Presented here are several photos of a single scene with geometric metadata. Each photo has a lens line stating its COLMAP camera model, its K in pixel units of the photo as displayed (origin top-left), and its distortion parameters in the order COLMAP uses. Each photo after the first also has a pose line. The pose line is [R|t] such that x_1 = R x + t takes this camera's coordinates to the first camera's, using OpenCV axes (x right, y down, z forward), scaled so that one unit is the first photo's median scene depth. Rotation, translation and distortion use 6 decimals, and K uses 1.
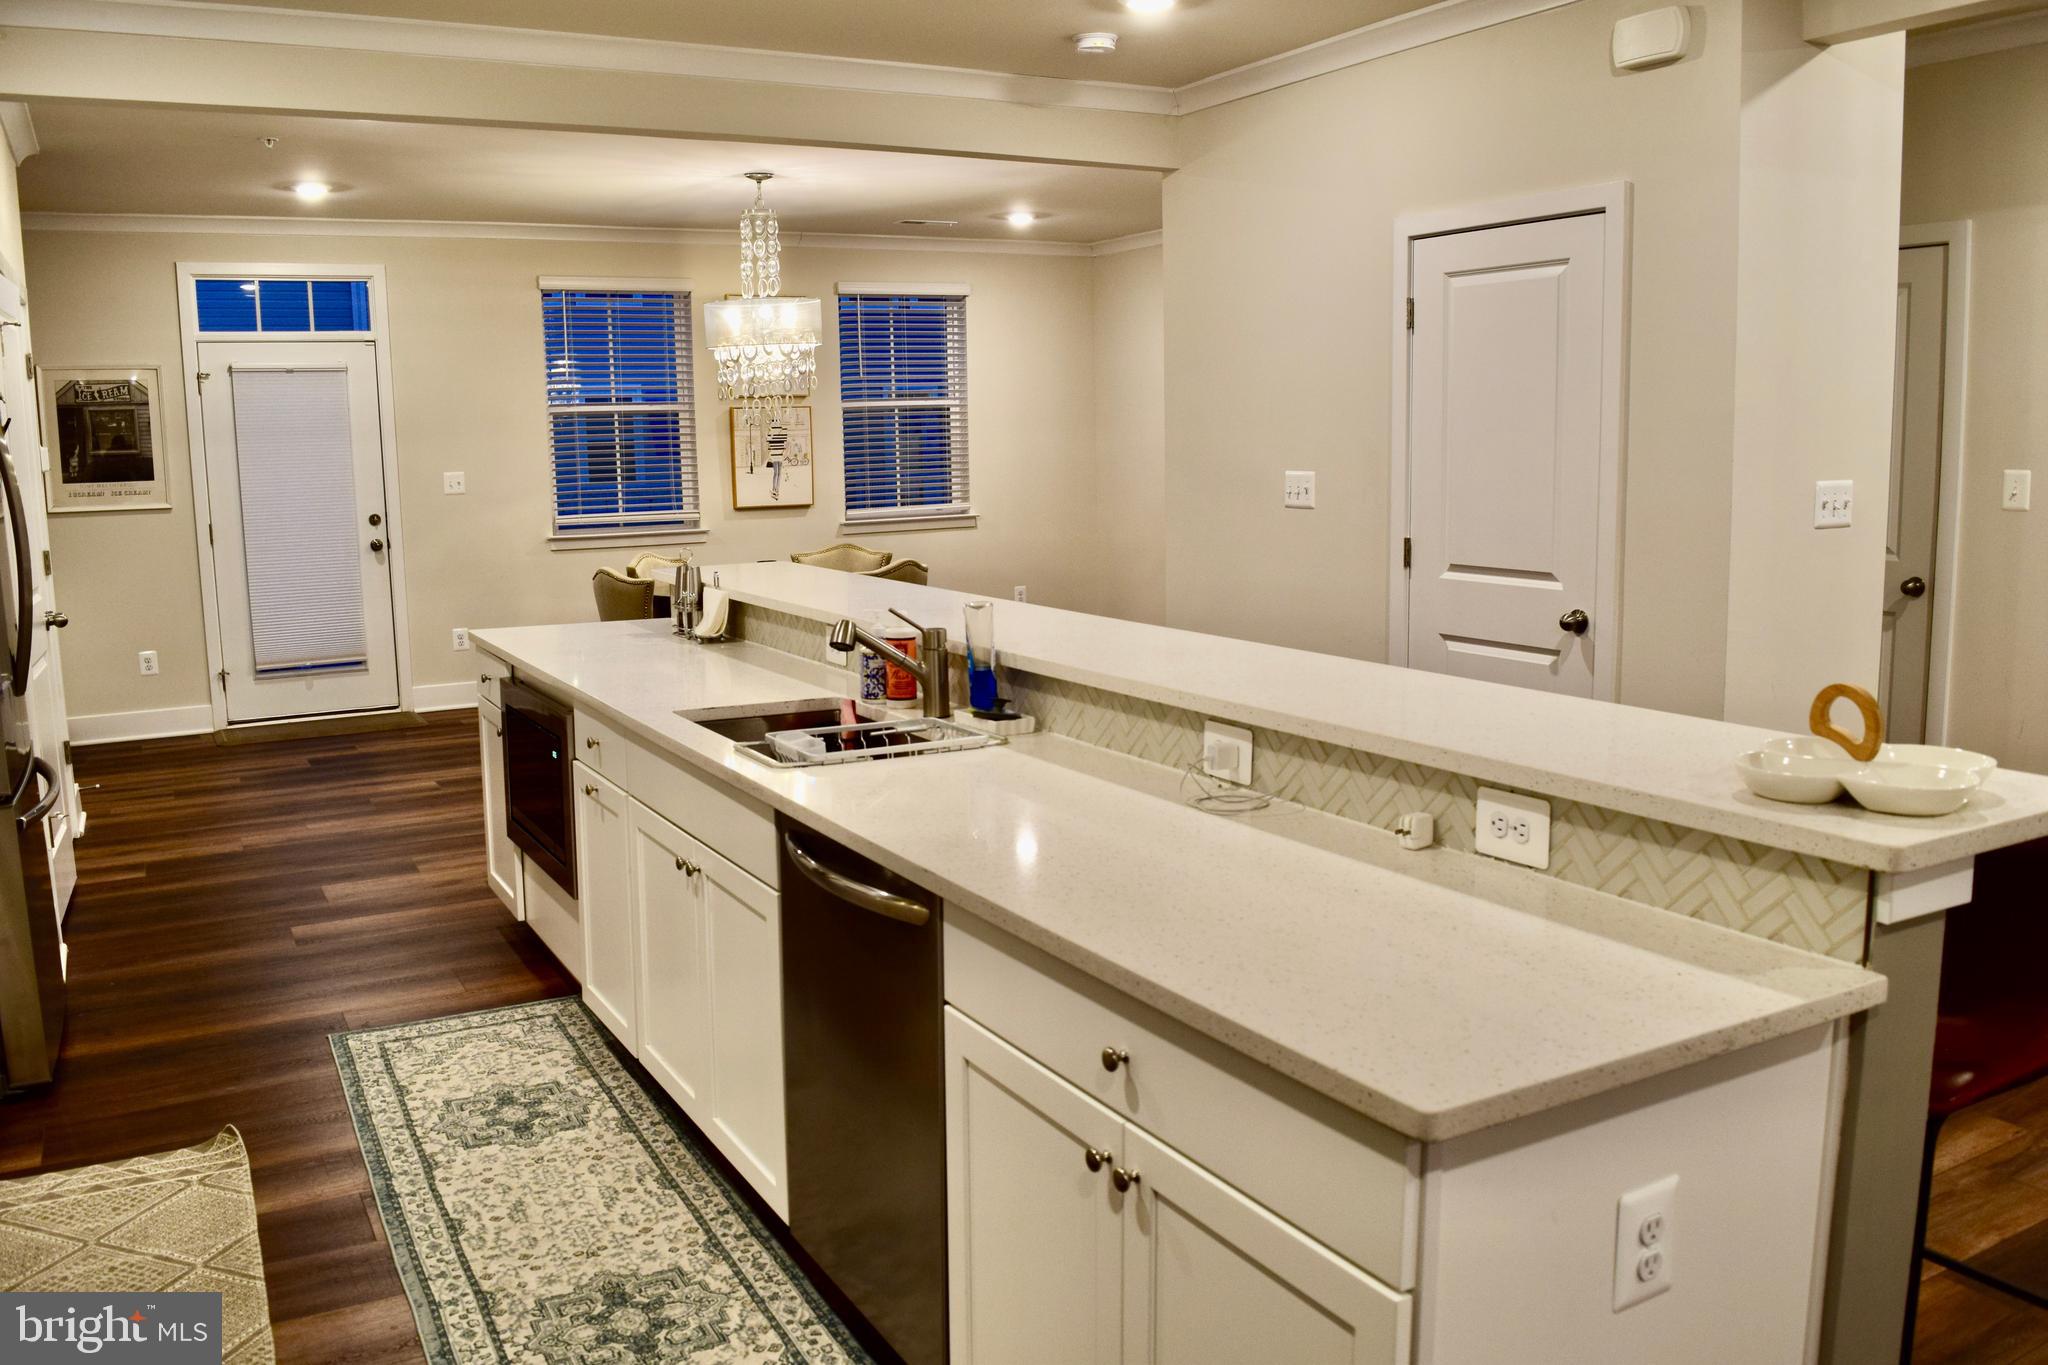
lens RADIAL K [[1639.8, 0, 1024.1], [0, 1639.8, 670.5], [0, 0, 1]] dist [-0.087367, 0.008838]
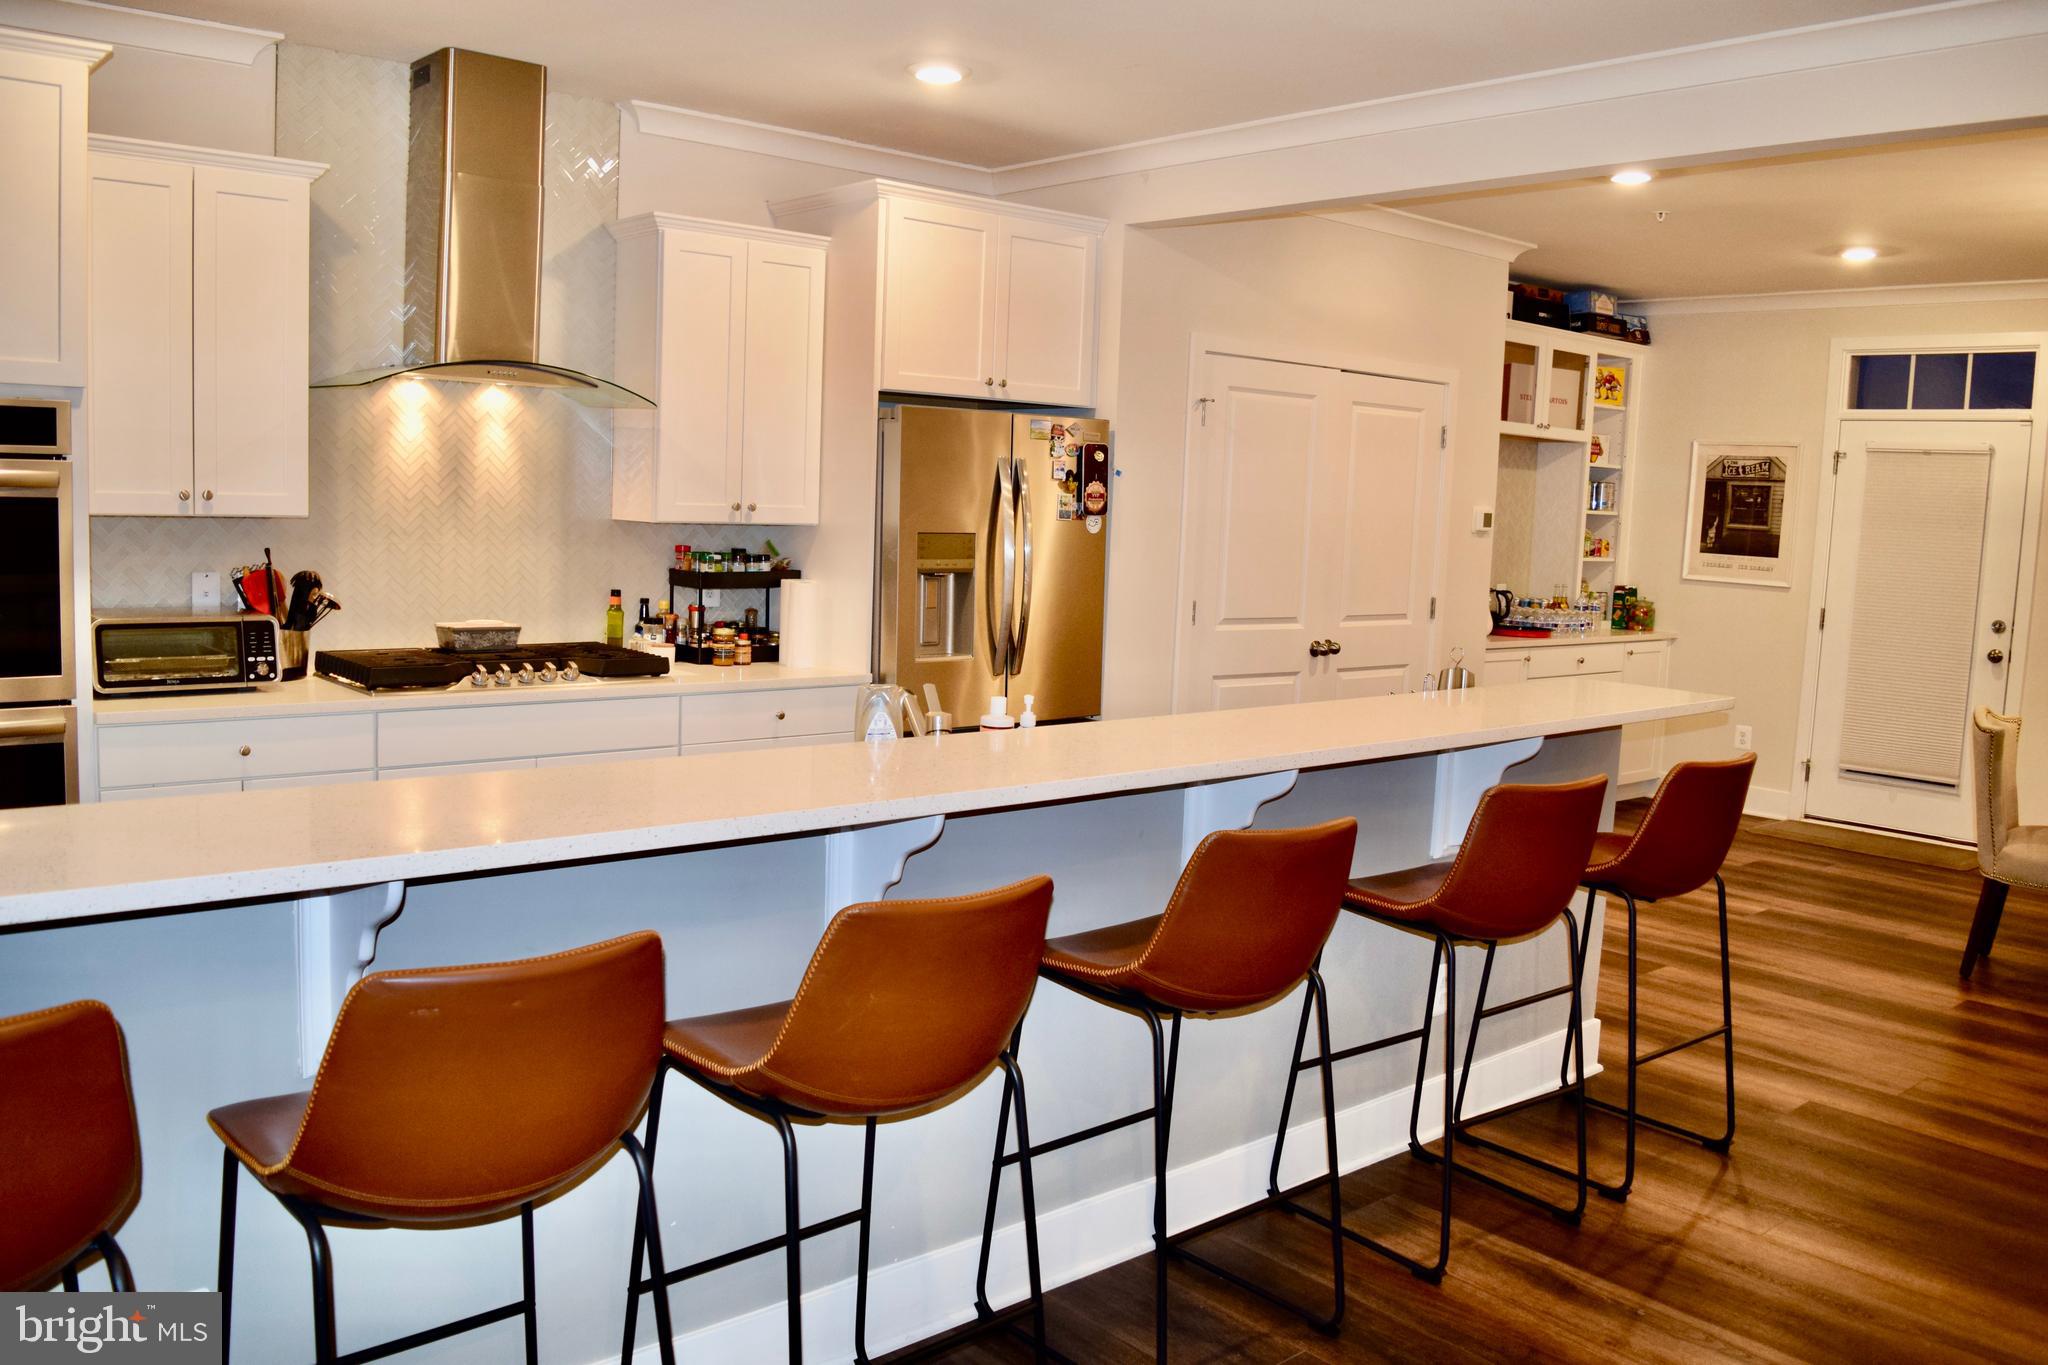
lens RADIAL K [[1639.8, 0, 1016.5], [0, 1639.8, 681.4], [0, 0, 1]] dist [-0.087367, 0.008838]
pose [[0.189814, 0.137115, -0.972199, 0.350985], [-0.183210, 0.977754, 0.102129, -0.059882], [0.964575, 0.158731, 0.210712, 0.348062]]
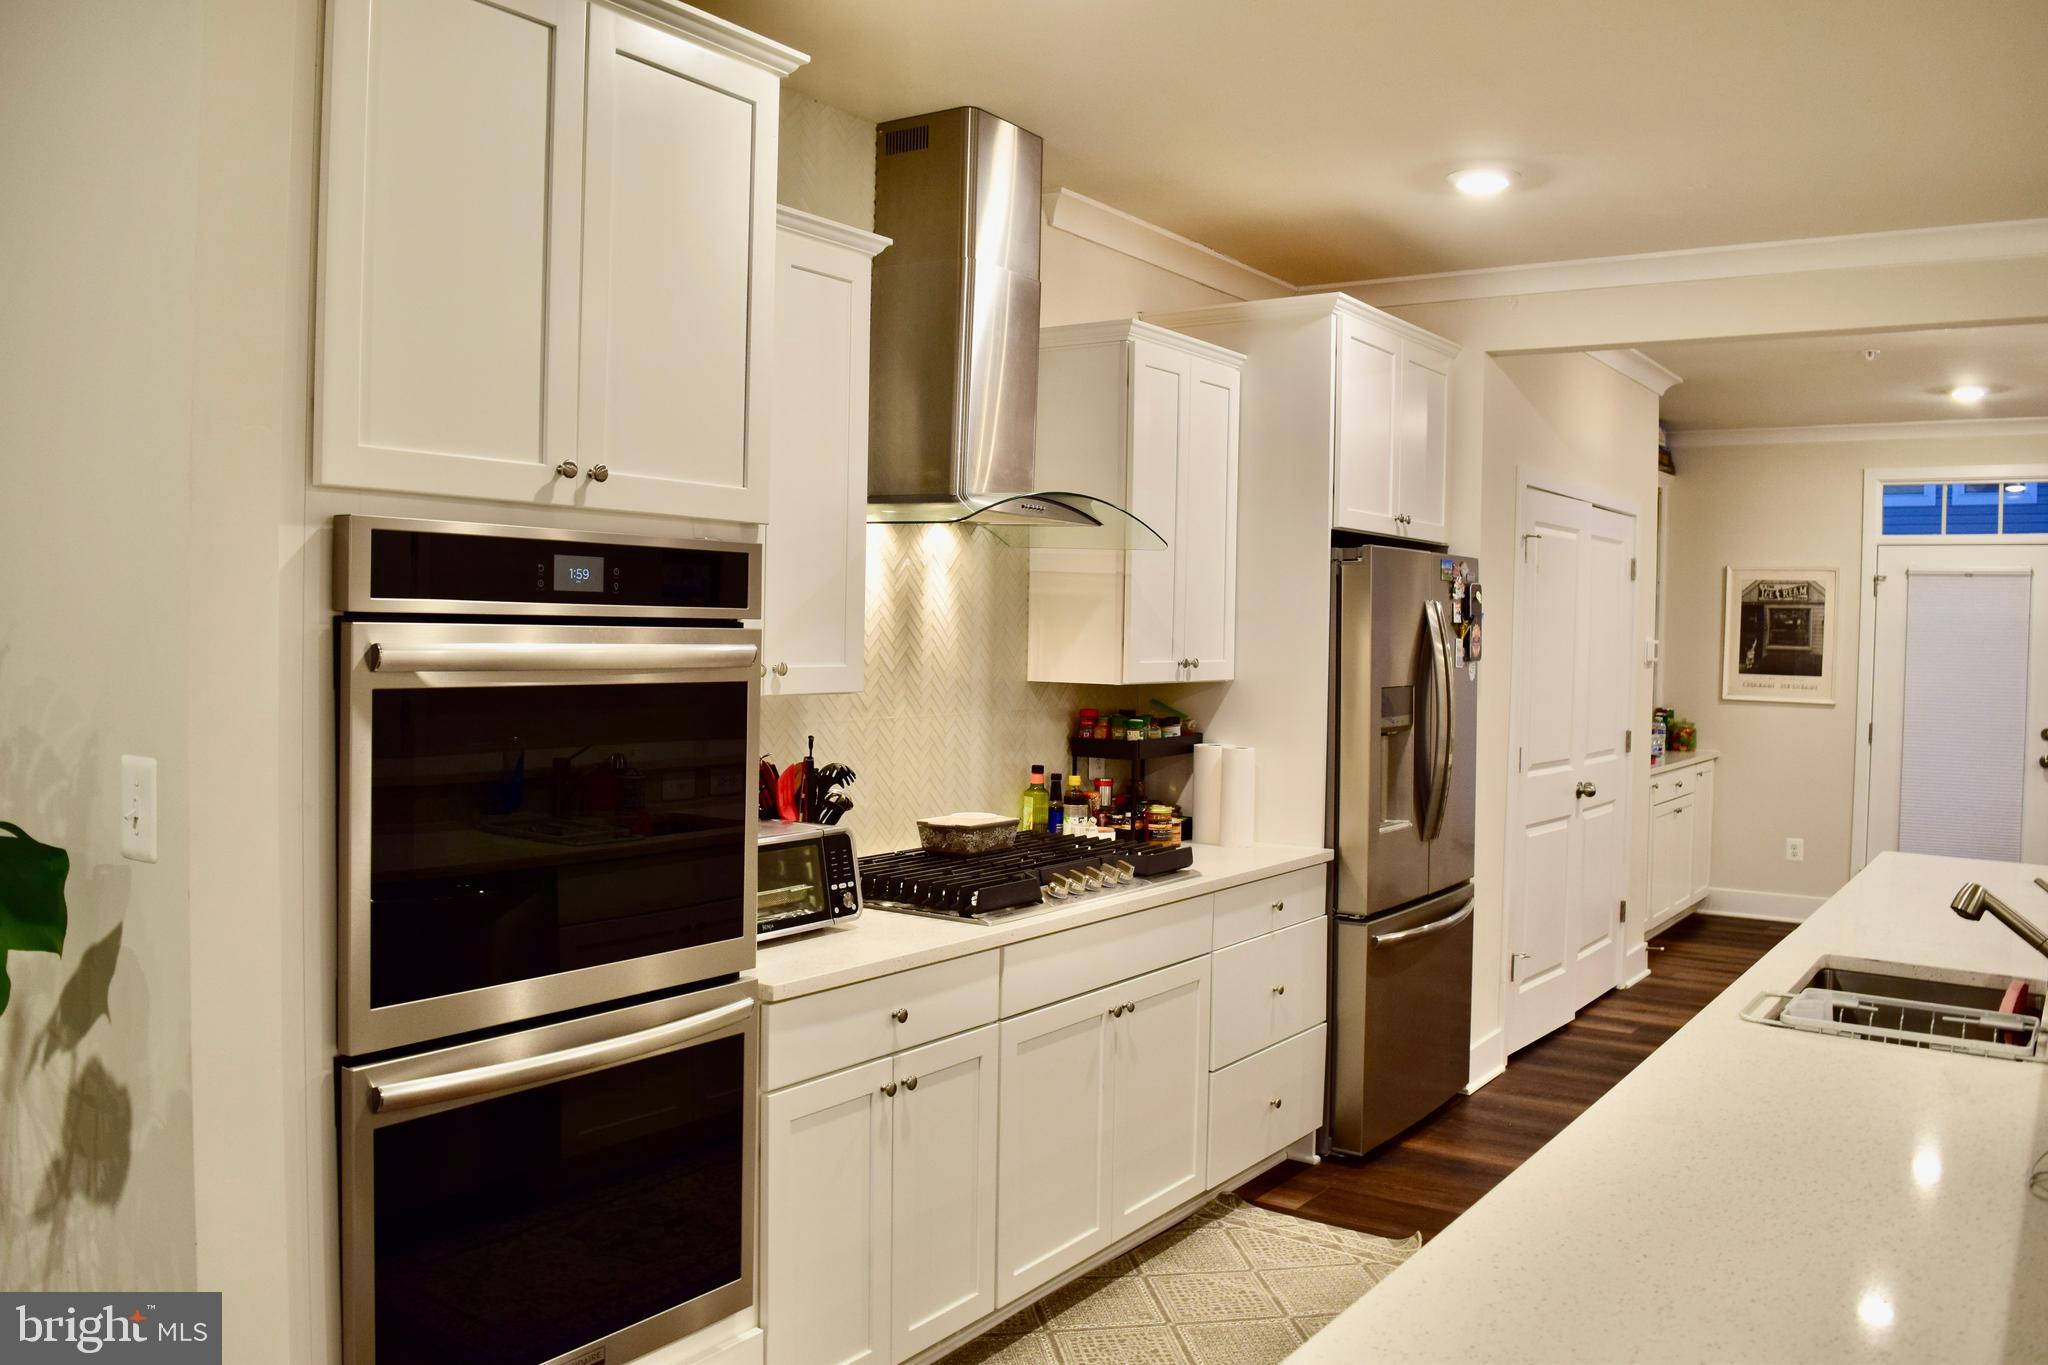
lens RADIAL K [[1639.8, 0, 1014.5], [0, 1639.8, 687.8], [0, 0, 1]] dist [-0.087367, 0.008838]
pose [[0.438154, 0.059169, -0.896951, 0.165196], [-0.156447, 0.987622, -0.011273, -0.017856], [0.885181, 0.145265, 0.441987, 0.073116]]
